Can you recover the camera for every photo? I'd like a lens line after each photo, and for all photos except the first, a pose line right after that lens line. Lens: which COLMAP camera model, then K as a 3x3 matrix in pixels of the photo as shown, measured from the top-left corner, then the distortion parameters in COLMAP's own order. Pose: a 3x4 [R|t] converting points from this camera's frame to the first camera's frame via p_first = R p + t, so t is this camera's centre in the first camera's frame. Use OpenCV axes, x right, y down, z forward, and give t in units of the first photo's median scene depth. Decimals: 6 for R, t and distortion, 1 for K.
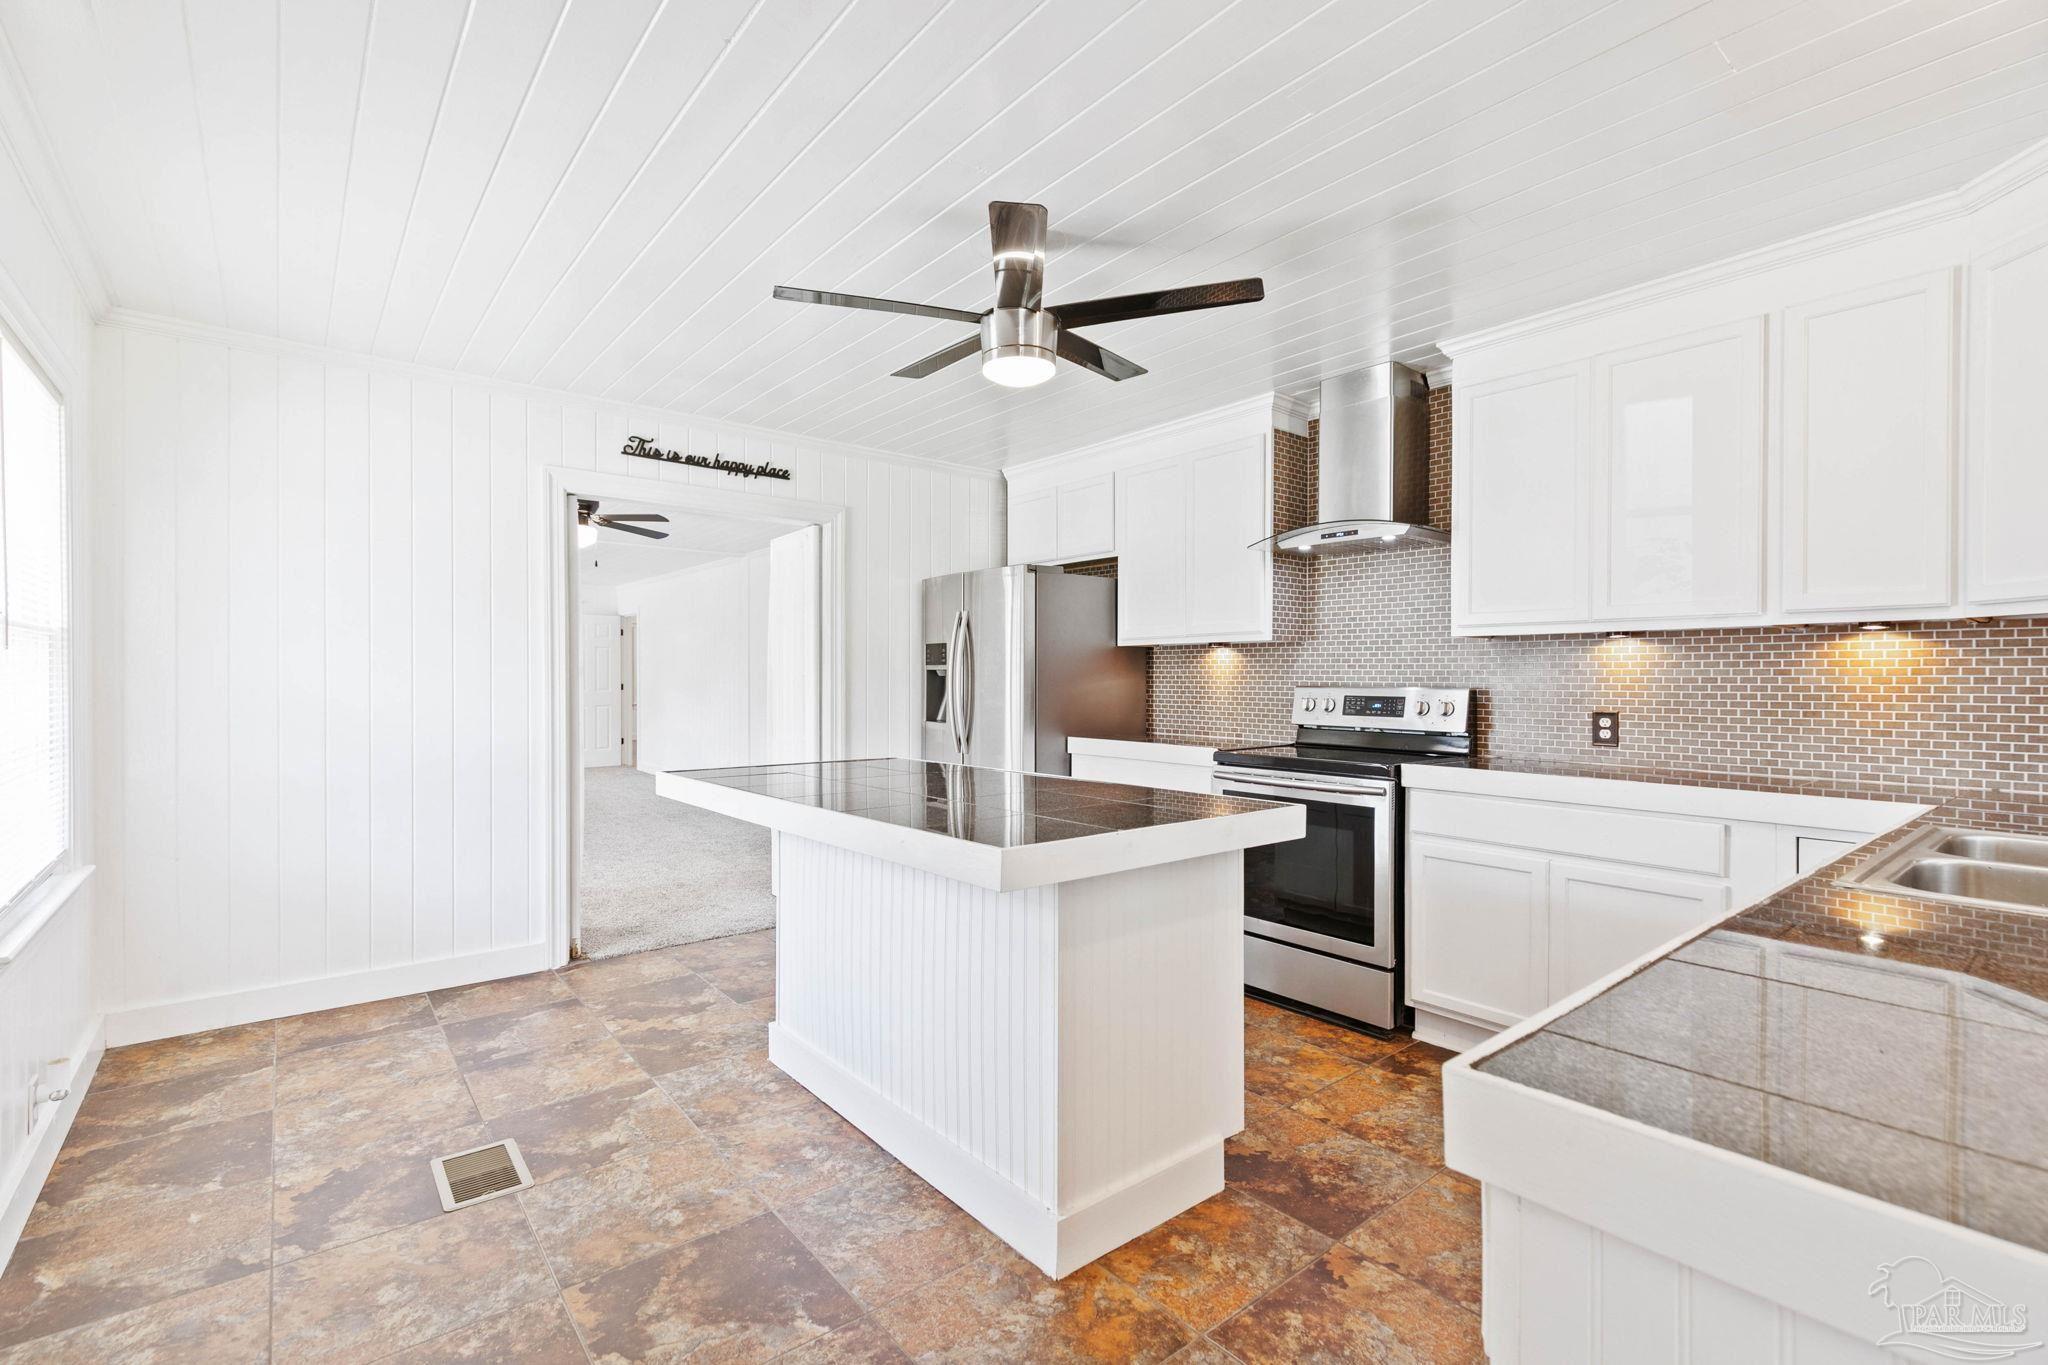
lens RADIAL K [[916.8, 0, 1022.4], [0, 916.8, 679.8], [0, 0, 1]] dist [-0.001027, -0.000775]
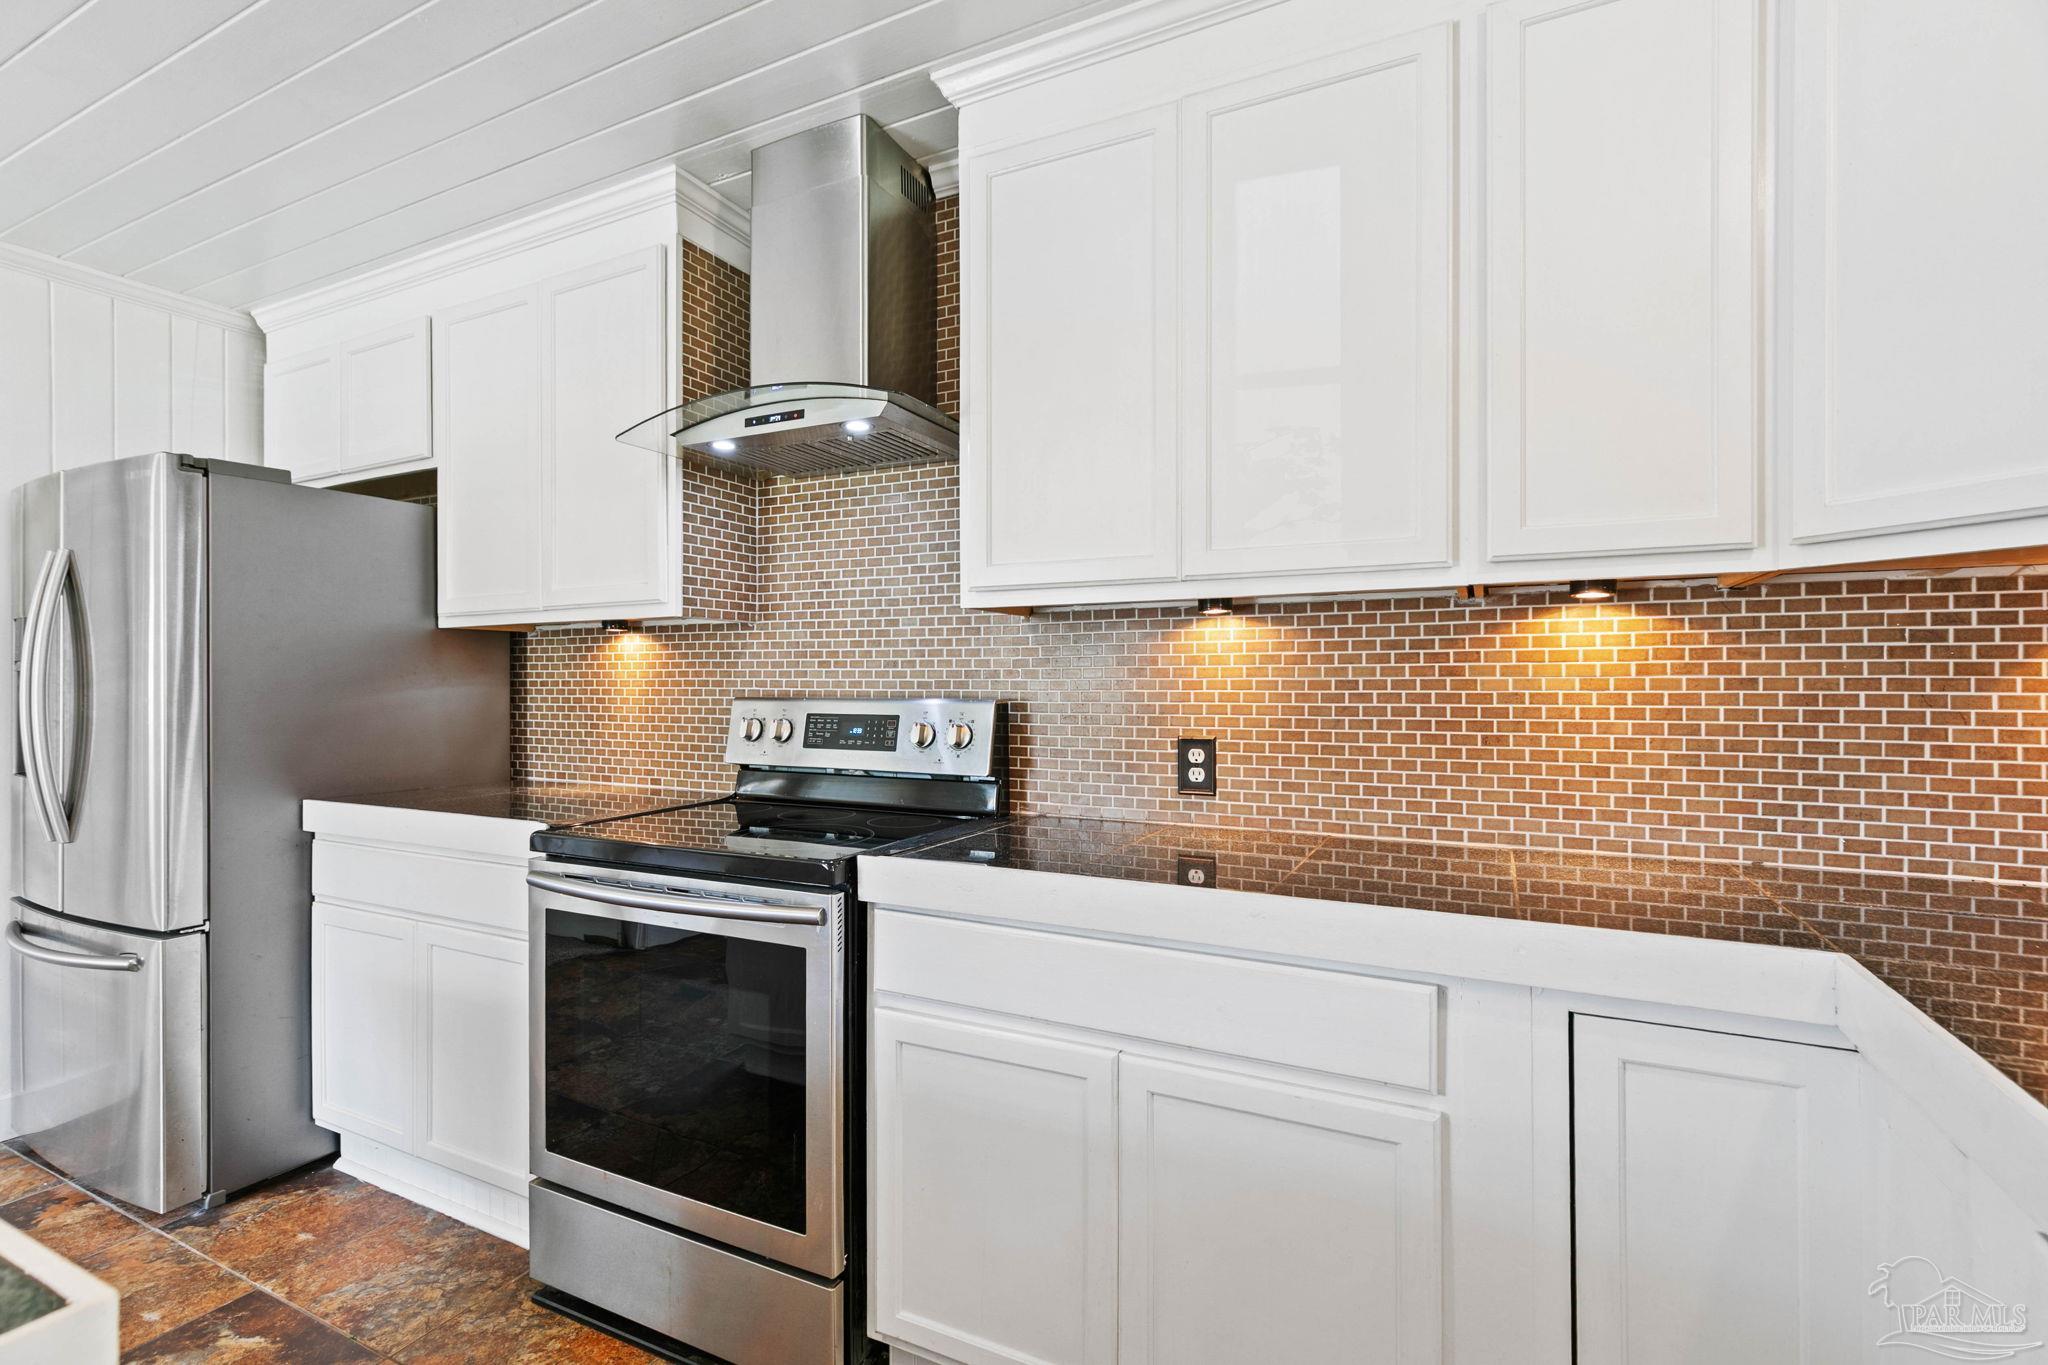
lens RADIAL K [[916.8, 0, 1022.4], [0, 916.8, 679.8], [0, 0, 1]] dist [-0.001027, -0.000775]
pose [[0.910067, -0.005600, 0.414423, 0.265955], [0.006608, 0.999978, -0.000998, -0.003148], [-0.414408, 0.003647, 0.910084, 0.469203]]
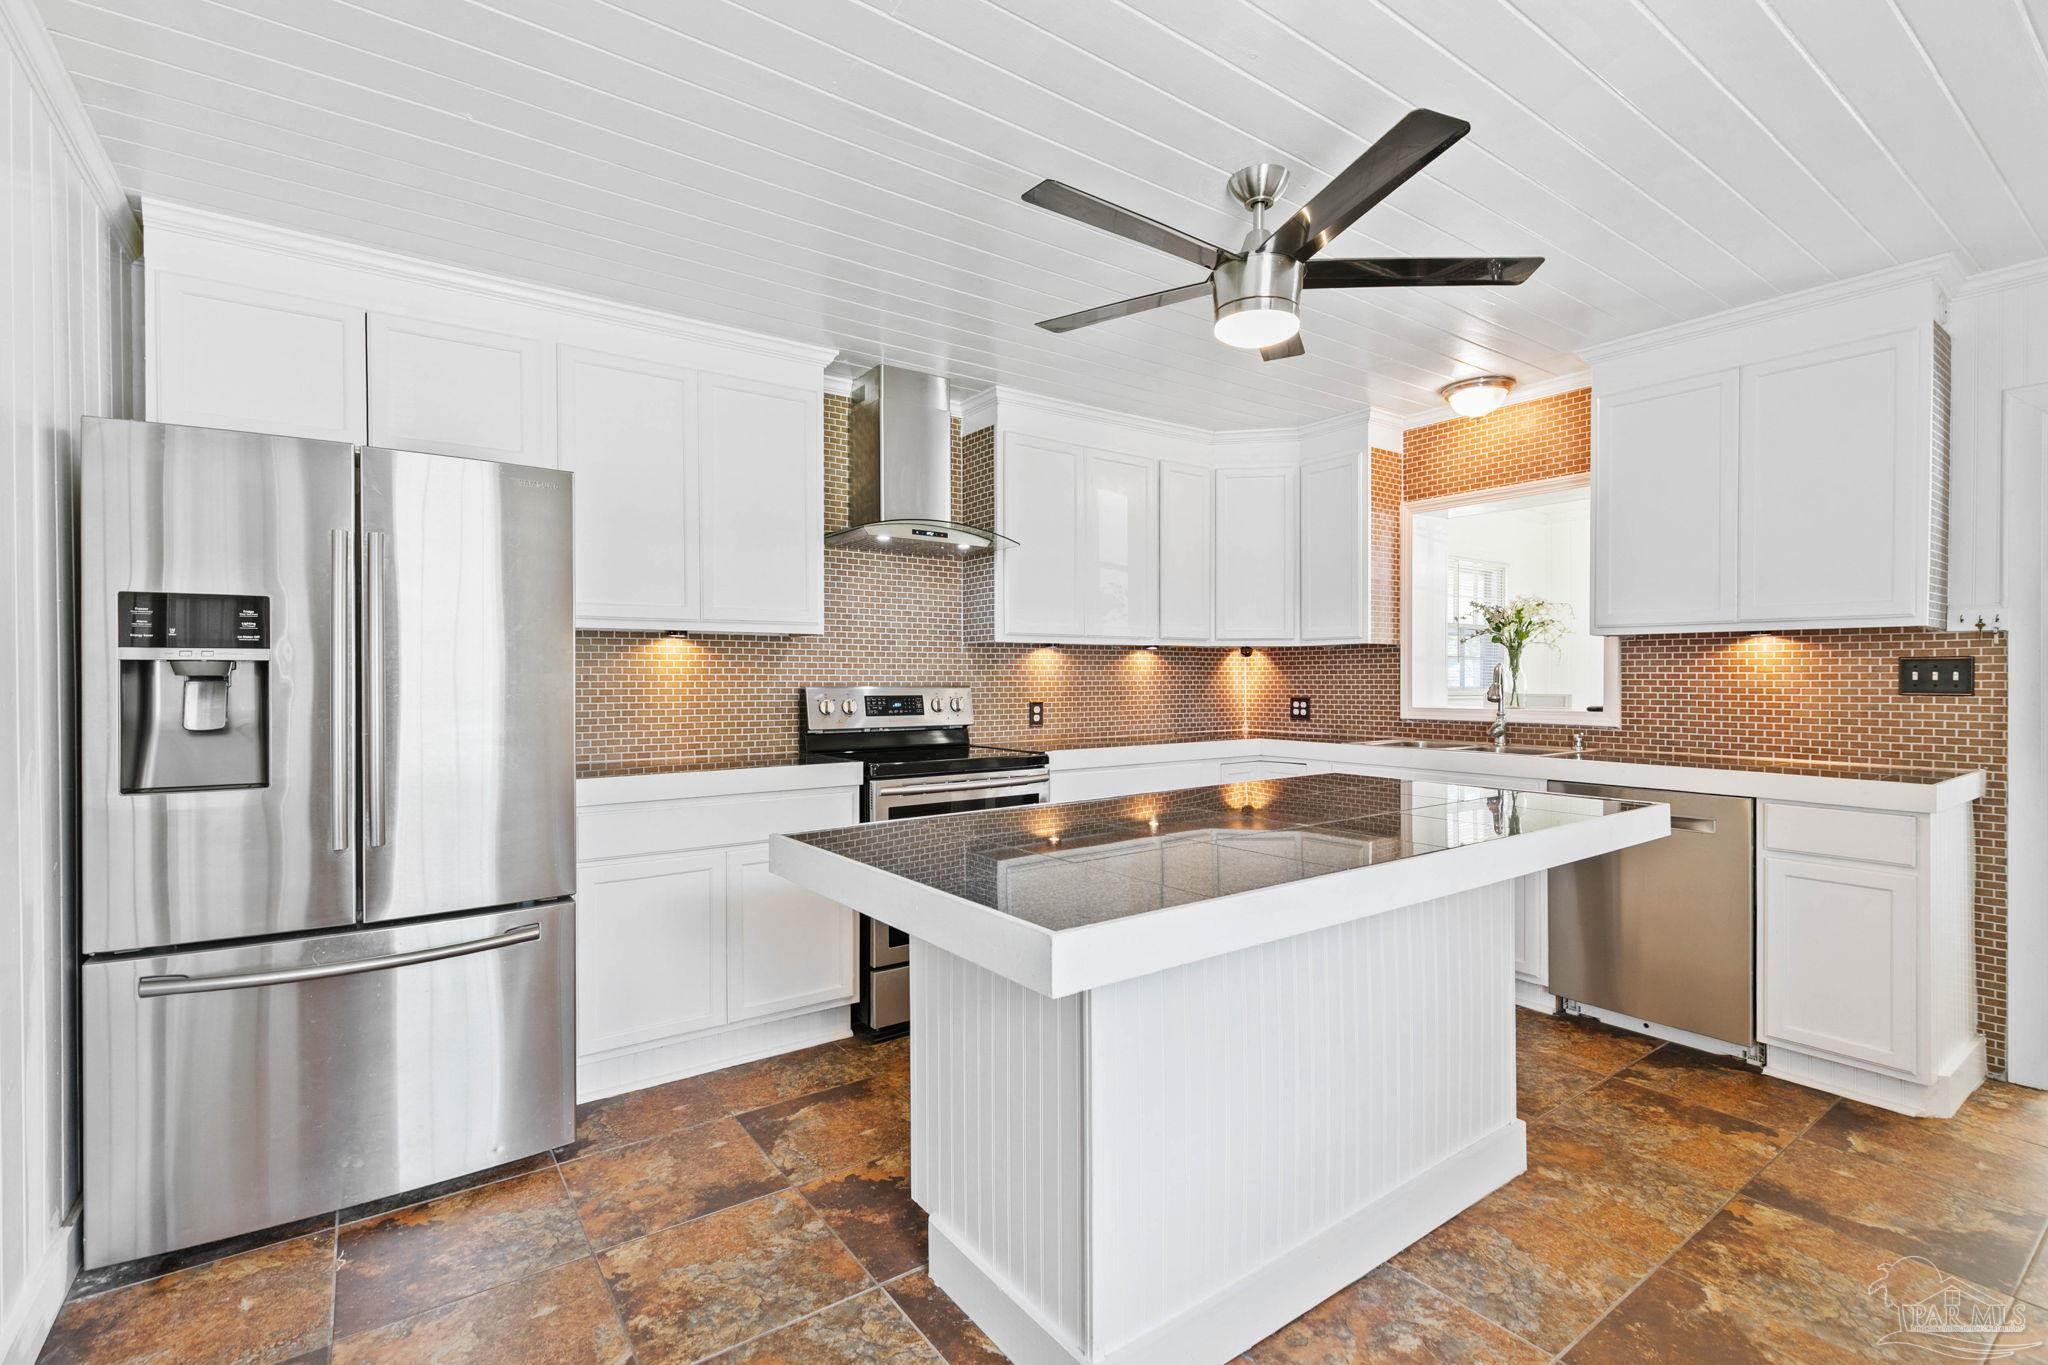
lens RADIAL K [[917.3, 0, 1019.5], [0, 917.3, 682.0], [0, 0, 1]] dist [0.003984, 0.001046]
pose [[0.059748, -0.007832, 0.998183, -0.676738], [0.004083, 0.999963, 0.007601, -0.004615], [-0.998205, 0.003621, 0.059778, 0.882923]]
